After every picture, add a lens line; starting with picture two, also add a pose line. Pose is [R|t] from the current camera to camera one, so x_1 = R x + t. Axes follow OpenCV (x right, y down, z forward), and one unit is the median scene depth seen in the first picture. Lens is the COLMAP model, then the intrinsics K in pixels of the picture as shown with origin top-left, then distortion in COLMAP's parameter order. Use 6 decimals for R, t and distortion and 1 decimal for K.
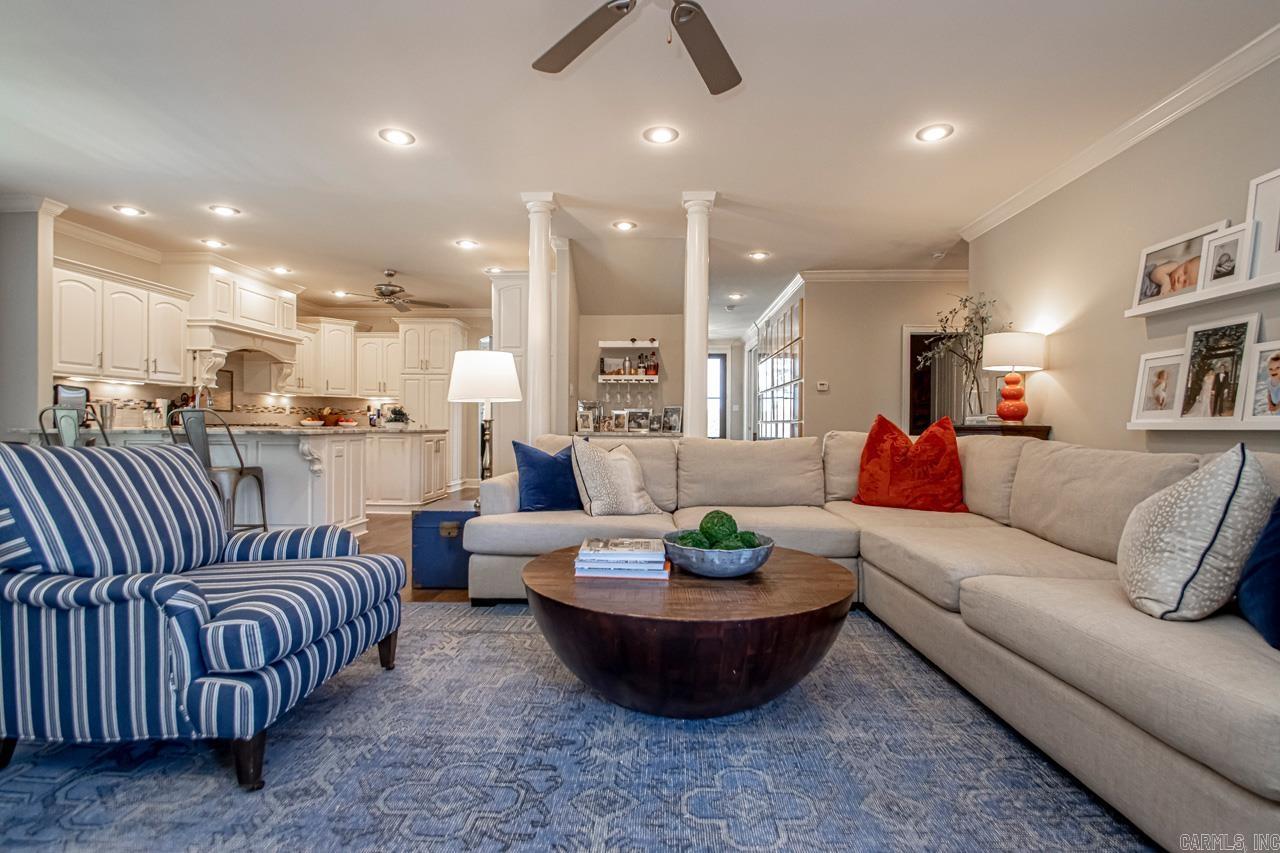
lens RADIAL K [[609.3, 0, 643.9], [0, 609.3, 419.6], [0, 0, 1]] dist [0.025448, -0.012336]
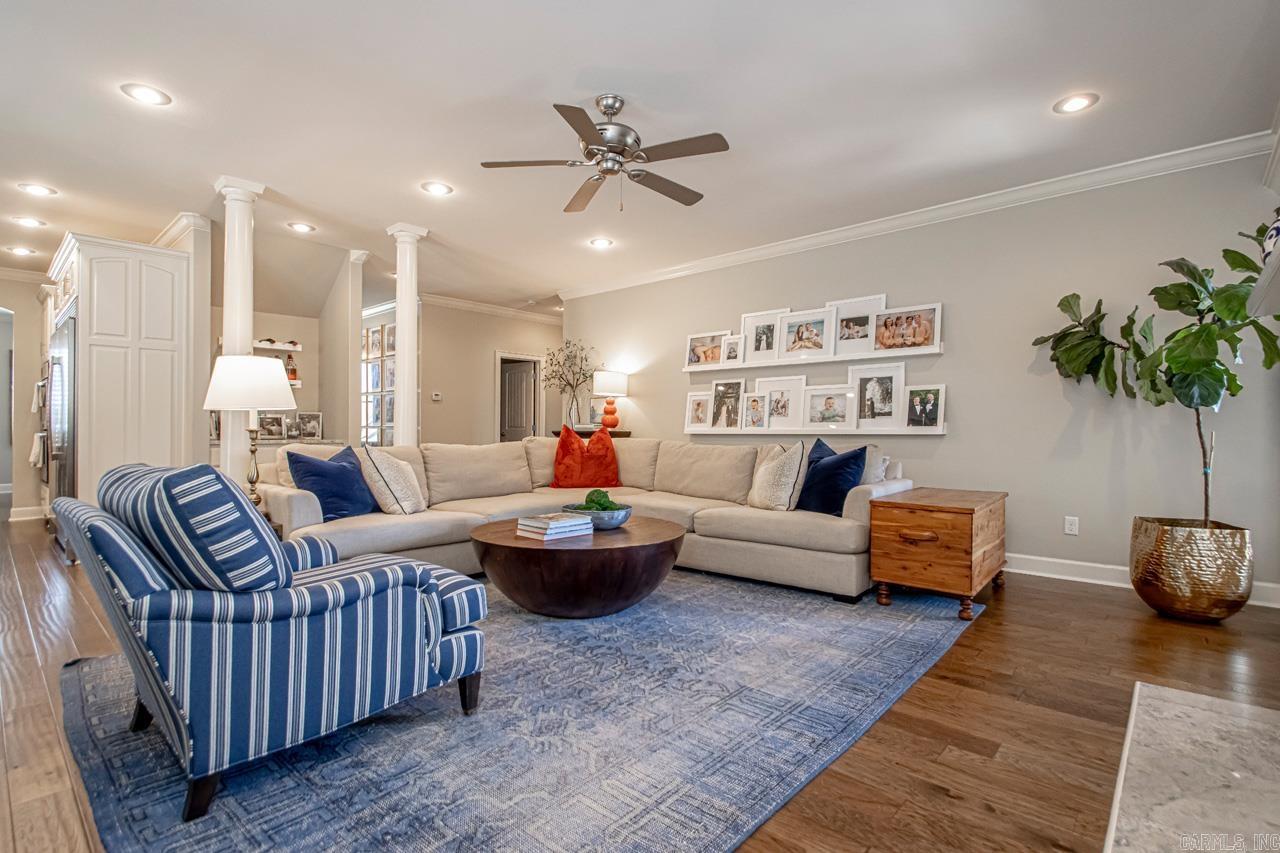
lens RADIAL K [[609.3, 0, 641.3], [0, 609.3, 432.1], [0, 0, 1]] dist [0.025448, -0.012336]
pose [[0.644899, -0.008884, 0.764216, -0.779529], [-0.004788, 0.999866, 0.015664, -0.018431], [-0.764253, -0.013761, 0.644770, -0.076816]]
